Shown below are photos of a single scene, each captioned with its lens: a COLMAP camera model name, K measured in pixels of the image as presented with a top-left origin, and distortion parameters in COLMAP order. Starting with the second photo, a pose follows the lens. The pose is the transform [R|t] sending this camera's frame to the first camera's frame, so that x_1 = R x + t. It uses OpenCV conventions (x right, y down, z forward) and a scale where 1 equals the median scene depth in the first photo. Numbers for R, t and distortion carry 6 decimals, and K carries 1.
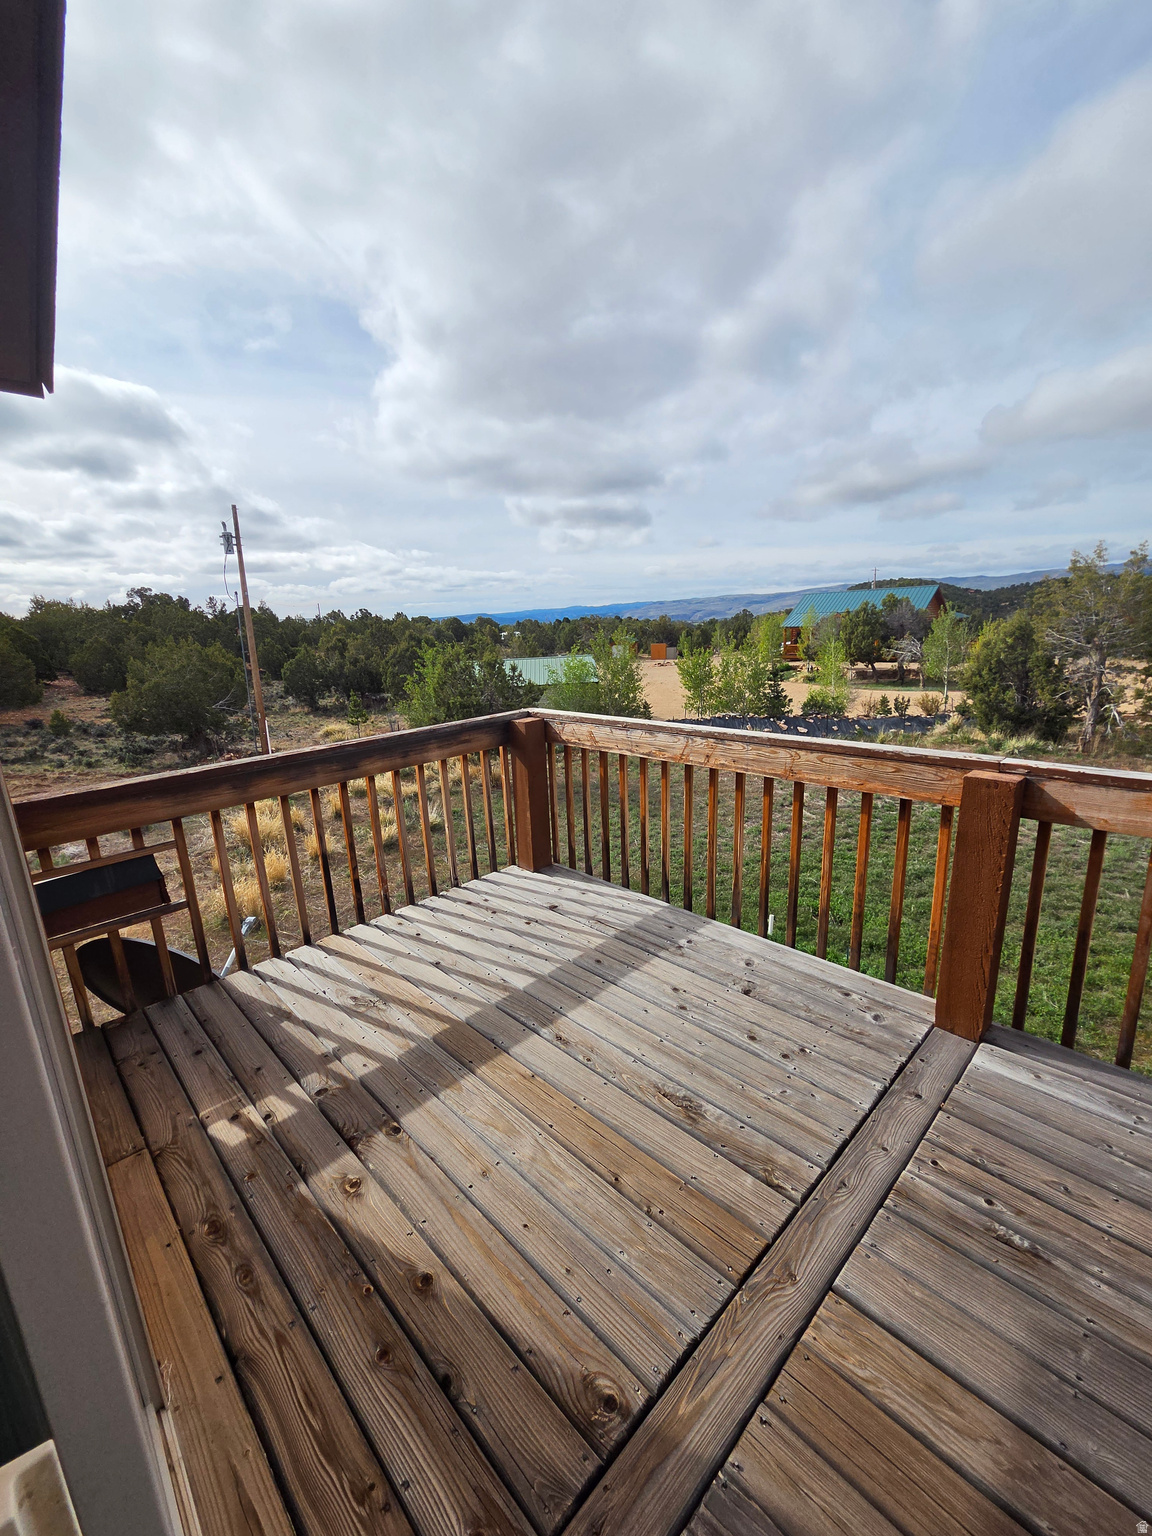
lens RADIAL K [[637.8, 0, 578.8], [0, 637.8, 770.8], [0, 0, 1]] dist [-0.003424, 0.002352]
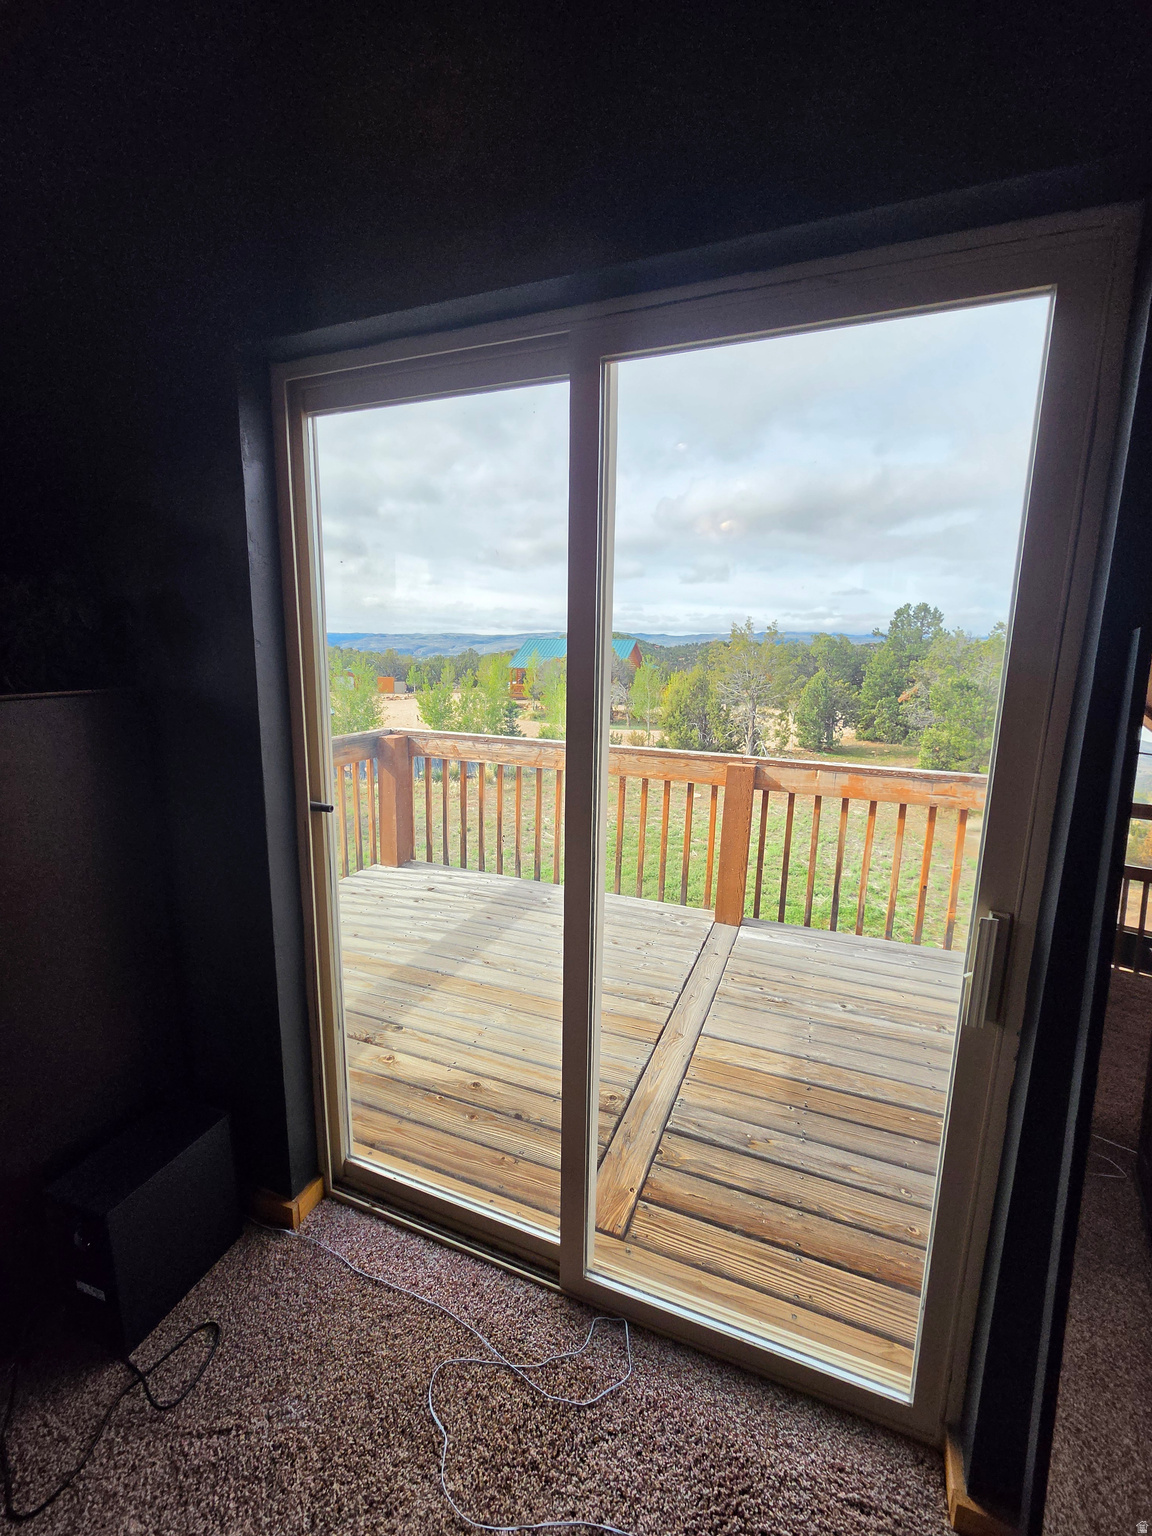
lens RADIAL K [[637.8, 0, 588.5], [0, 637.8, 770.0], [0, 0, 1]] dist [-0.003424, 0.002352]
pose [[0.906688, -0.009759, 0.421688, -0.269427], [0.033857, 0.998190, -0.049698, 0.056777], [-0.420440, 0.059337, 0.905378, -0.229871]]
